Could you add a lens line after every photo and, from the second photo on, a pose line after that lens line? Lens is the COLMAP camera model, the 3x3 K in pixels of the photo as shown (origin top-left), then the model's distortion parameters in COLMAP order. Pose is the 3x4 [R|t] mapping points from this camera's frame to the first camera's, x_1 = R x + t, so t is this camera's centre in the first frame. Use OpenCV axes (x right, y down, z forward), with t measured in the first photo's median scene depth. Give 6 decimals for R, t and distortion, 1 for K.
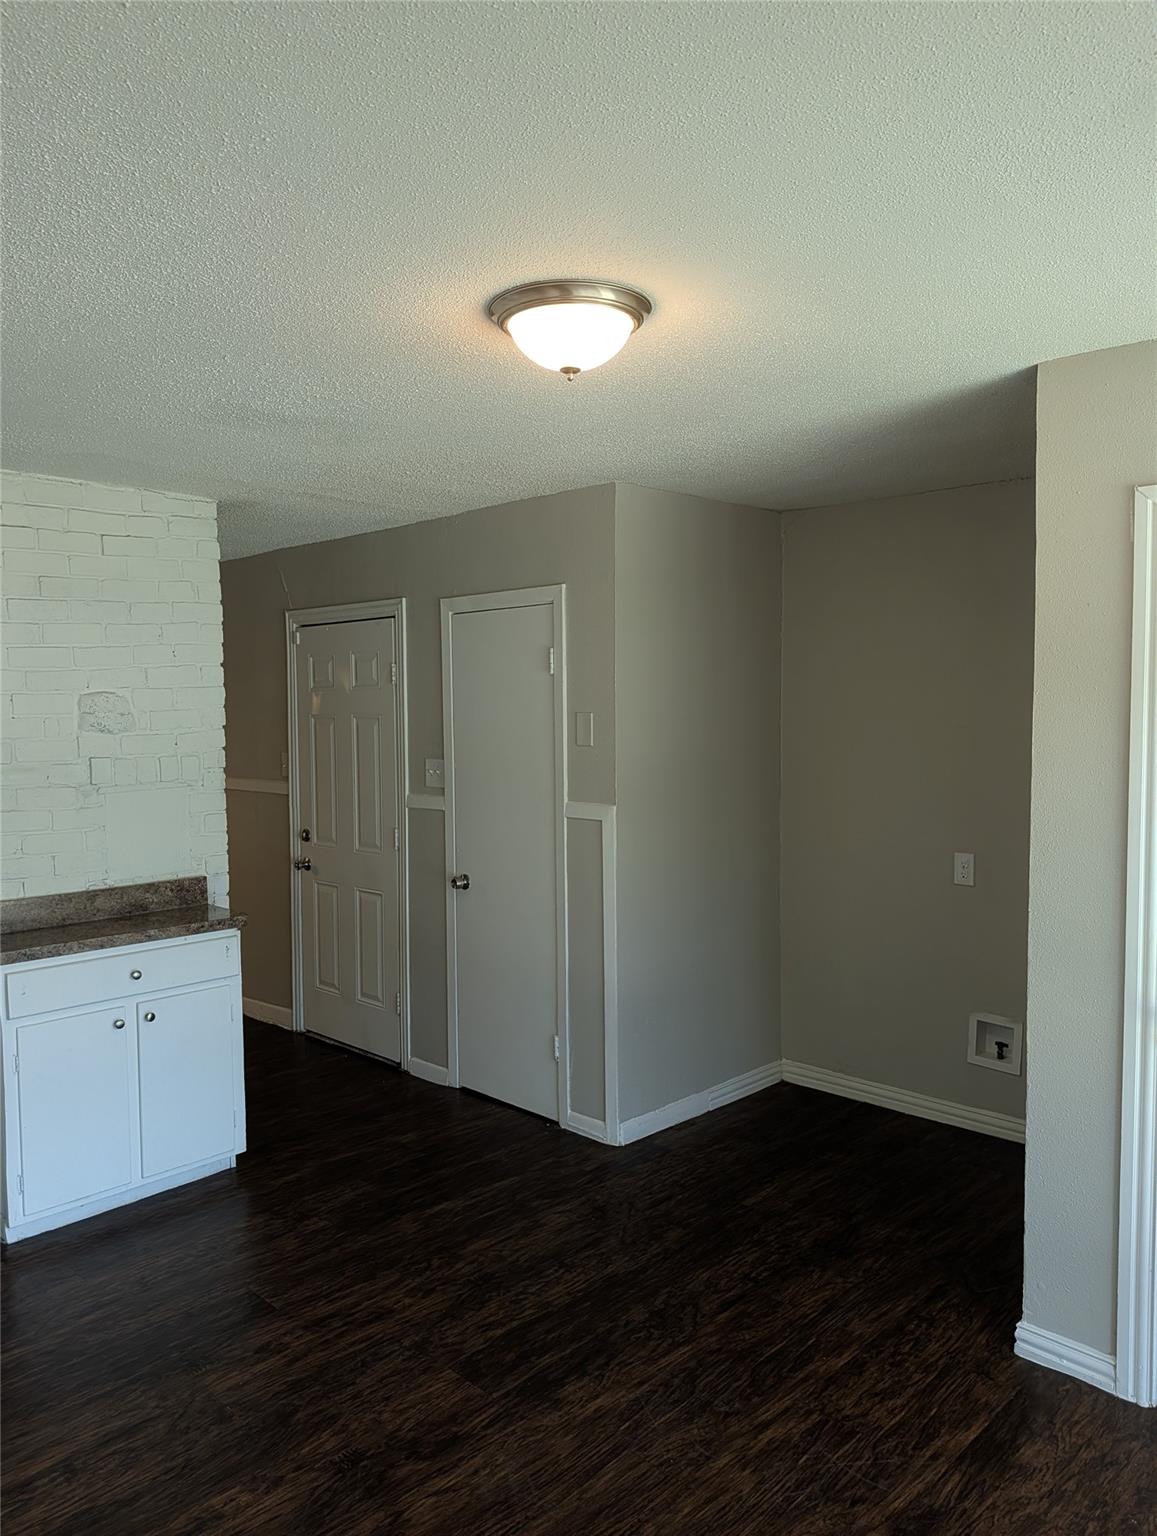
lens RADIAL K [[1106.0, 0, 588.0], [0, 1106.0, 768.2], [0, 0, 1]] dist [0.022176, -0.006680]
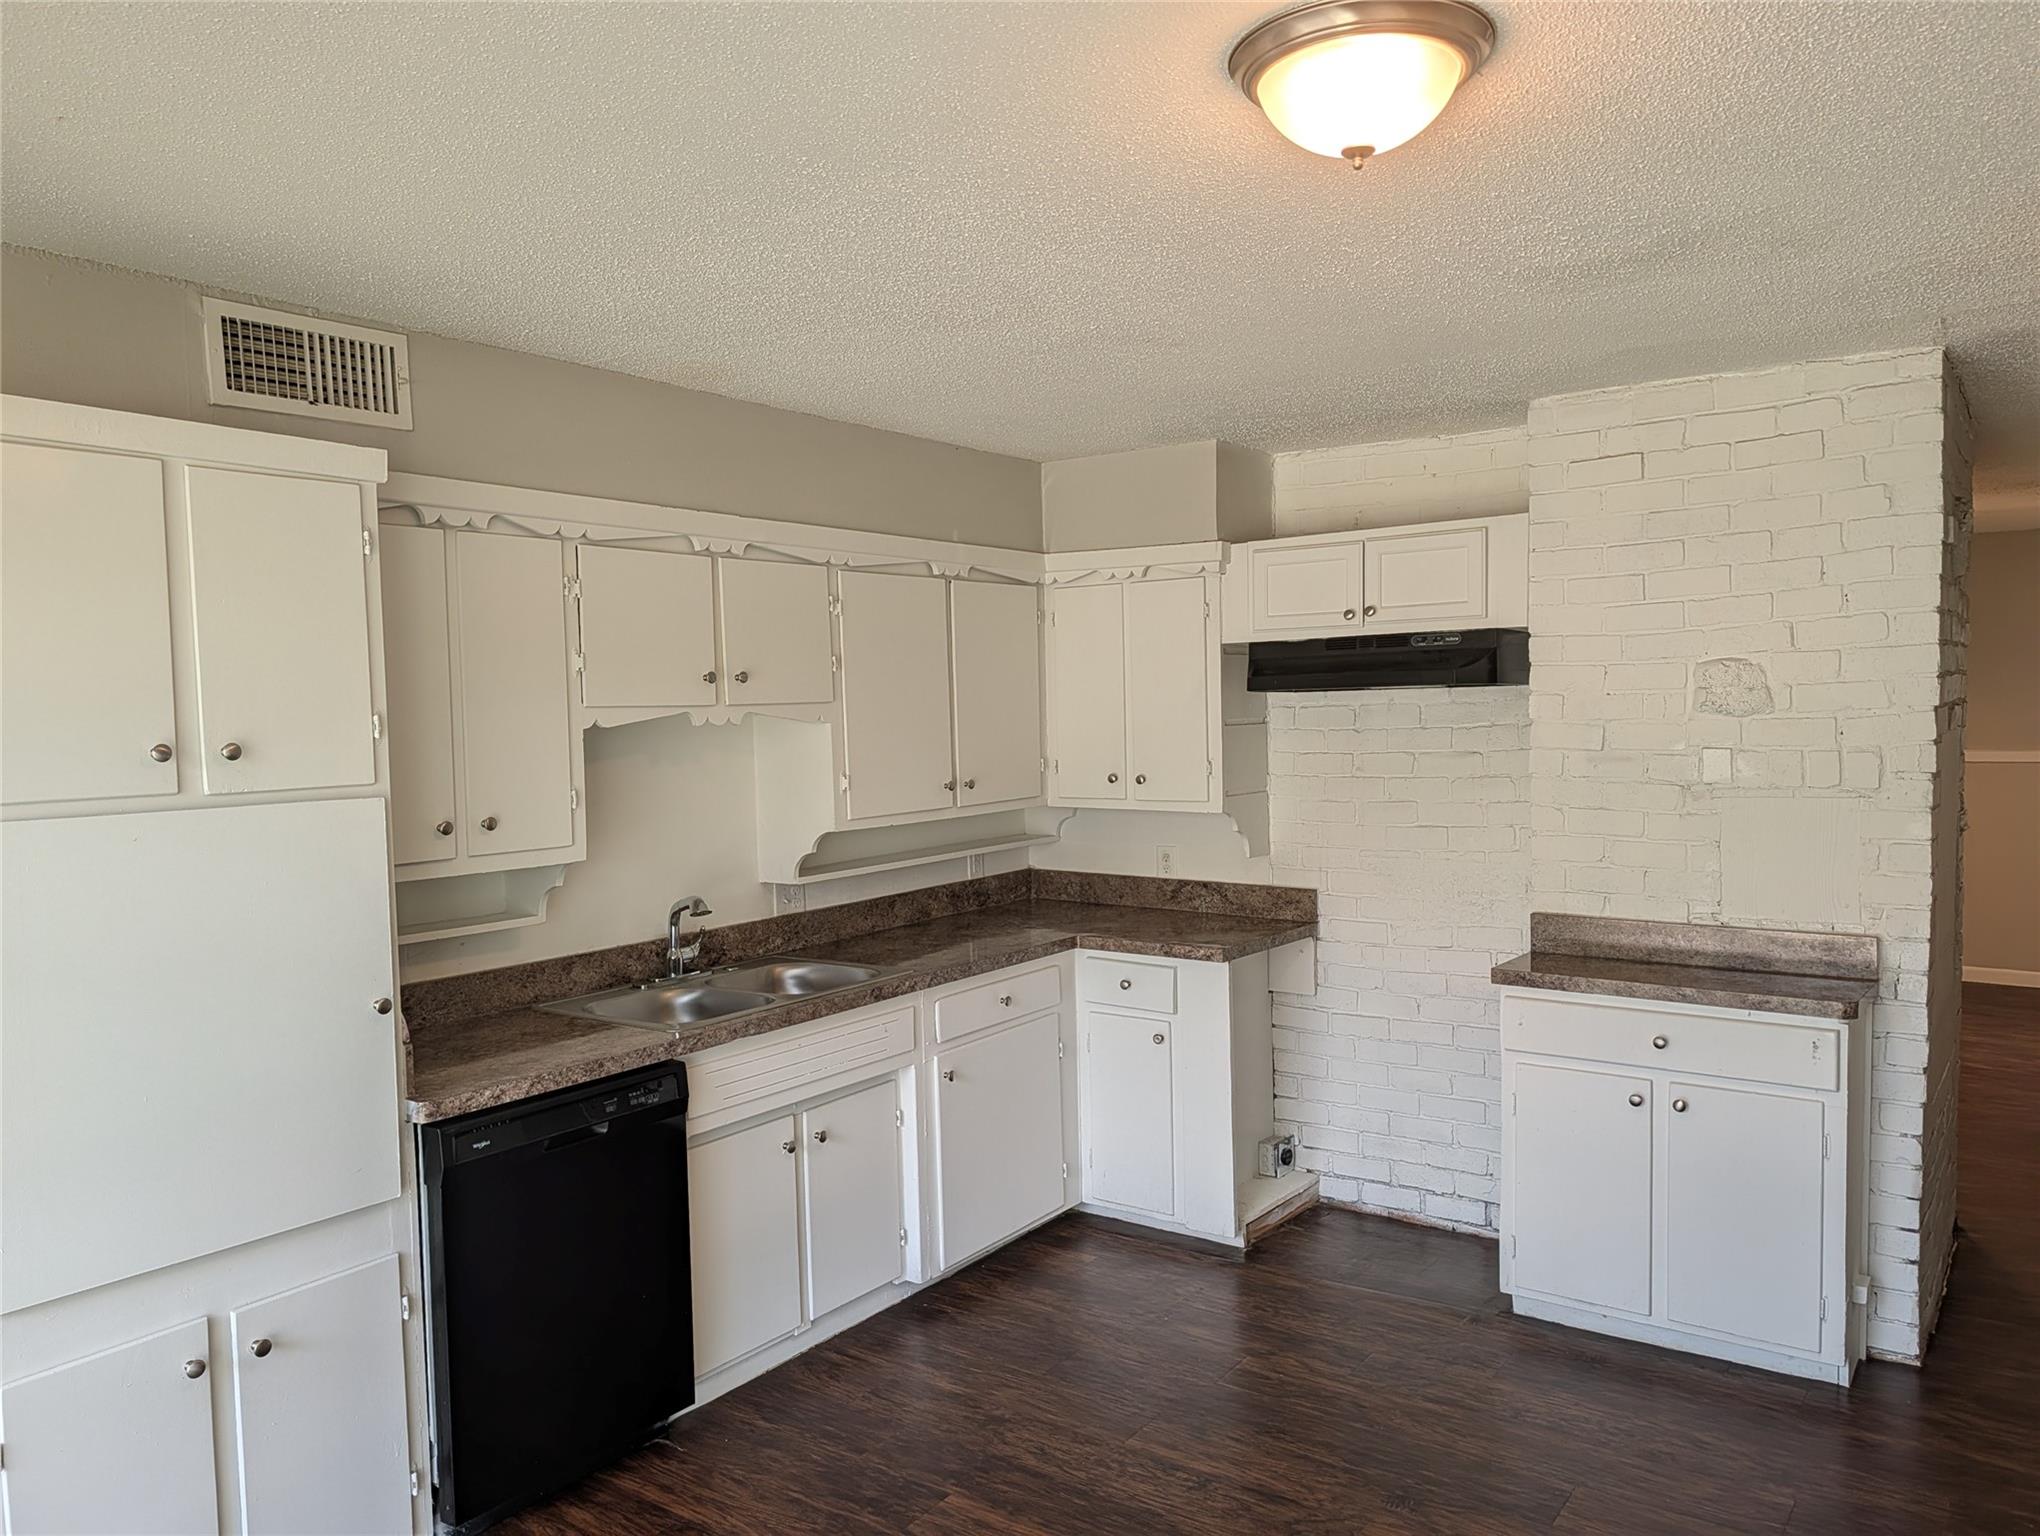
lens RADIAL K [[1468.9, 0, 1032.8], [0, 1468.9, 774.6], [0, 0, 1]] dist [0.022176, -0.006680]
pose [[0.152670, 0.058902, -0.986520, 0.483437], [-0.040332, 0.997762, 0.053332, -0.027362], [0.987454, 0.031646, 0.154704, 0.424156]]
